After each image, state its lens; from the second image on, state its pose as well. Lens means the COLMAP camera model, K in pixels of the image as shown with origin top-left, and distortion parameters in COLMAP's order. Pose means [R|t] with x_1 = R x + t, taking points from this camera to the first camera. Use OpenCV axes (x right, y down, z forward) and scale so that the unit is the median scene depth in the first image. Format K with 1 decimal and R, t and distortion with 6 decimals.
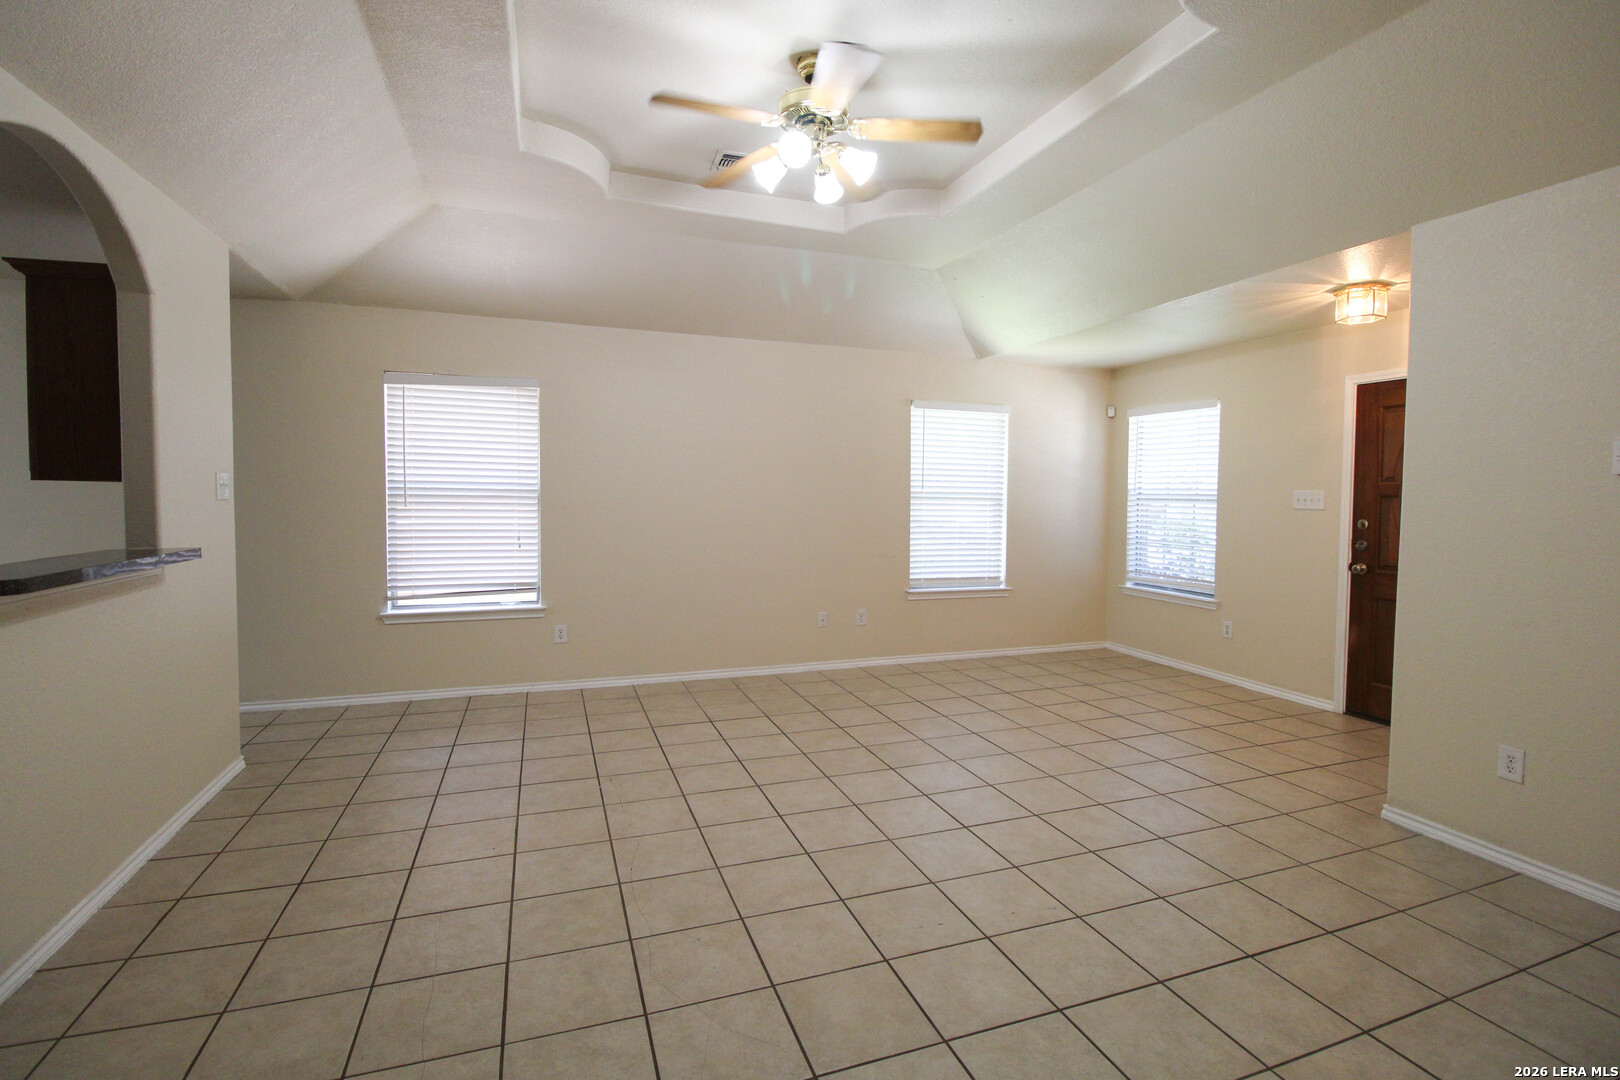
lens RADIAL K [[754.4, 0, 826.4], [0, 754.4, 531.2], [0, 0, 1]] dist [-0.007446, -0.006925]
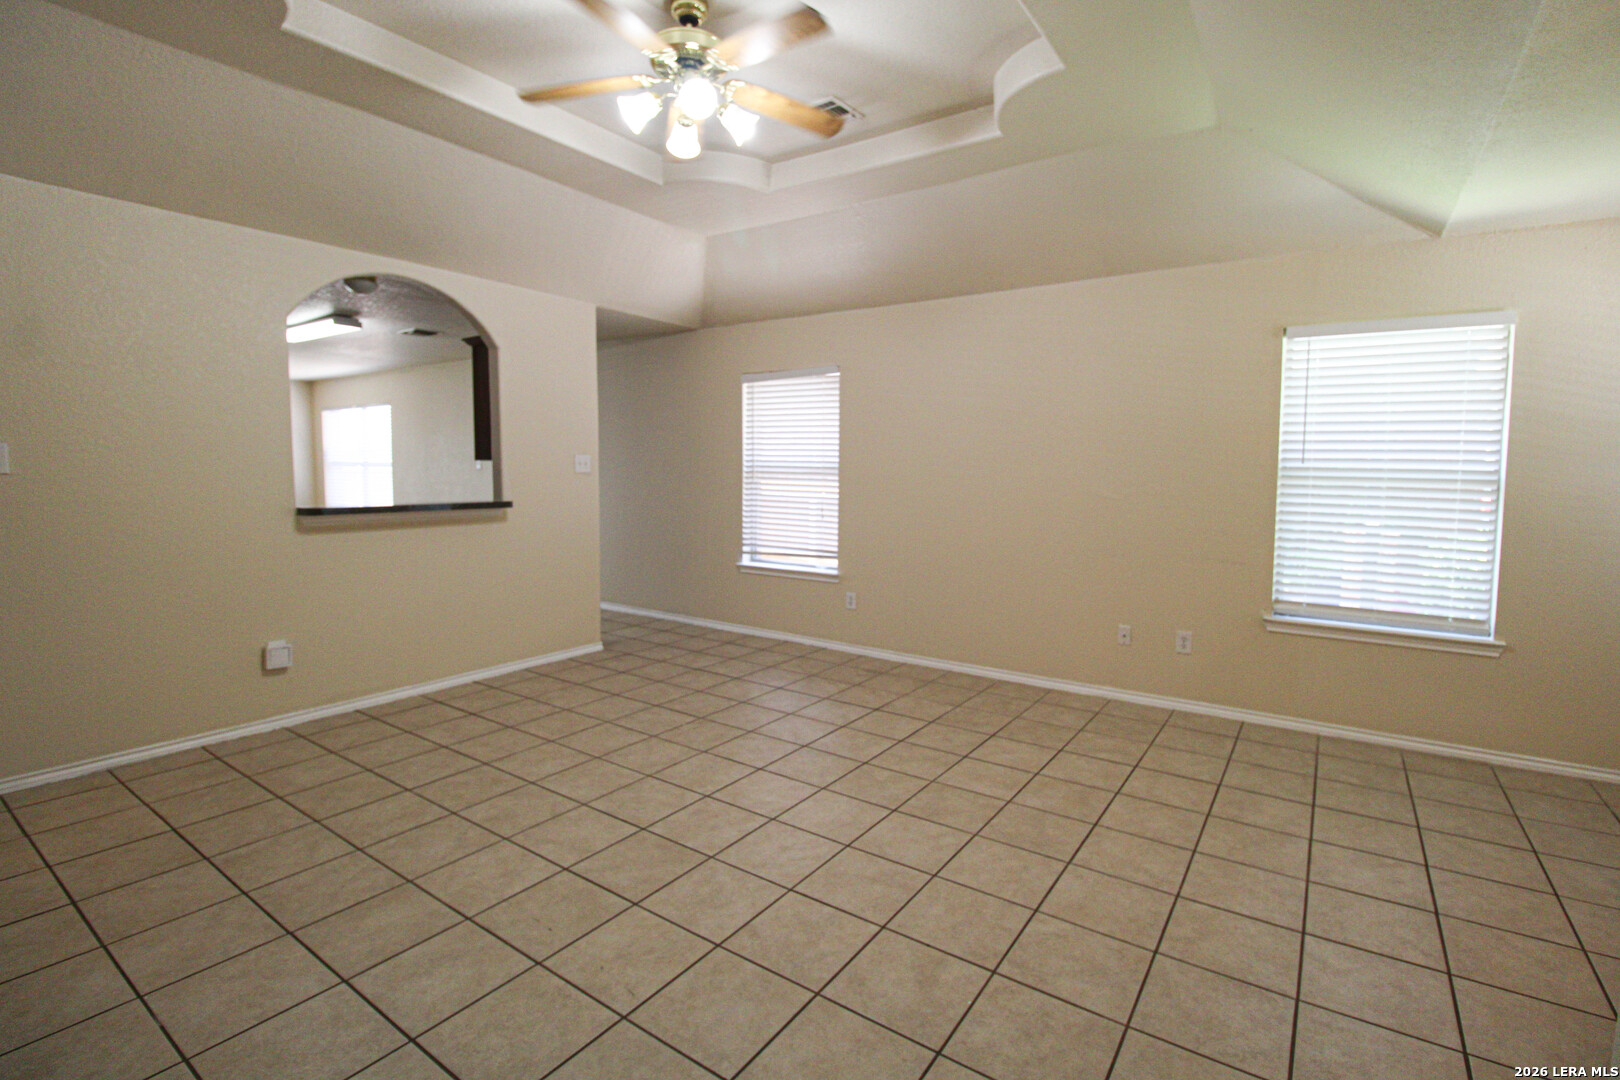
lens RADIAL K [[754.4, 0, 811.8], [0, 754.4, 529.6], [0, 0, 1]] dist [-0.007446, -0.006925]
pose [[0.564041, 0.063406, -0.823309, 0.535460], [-0.044107, 0.997938, 0.046638, -0.013734], [0.824568, 0.010008, 0.565674, 0.370058]]
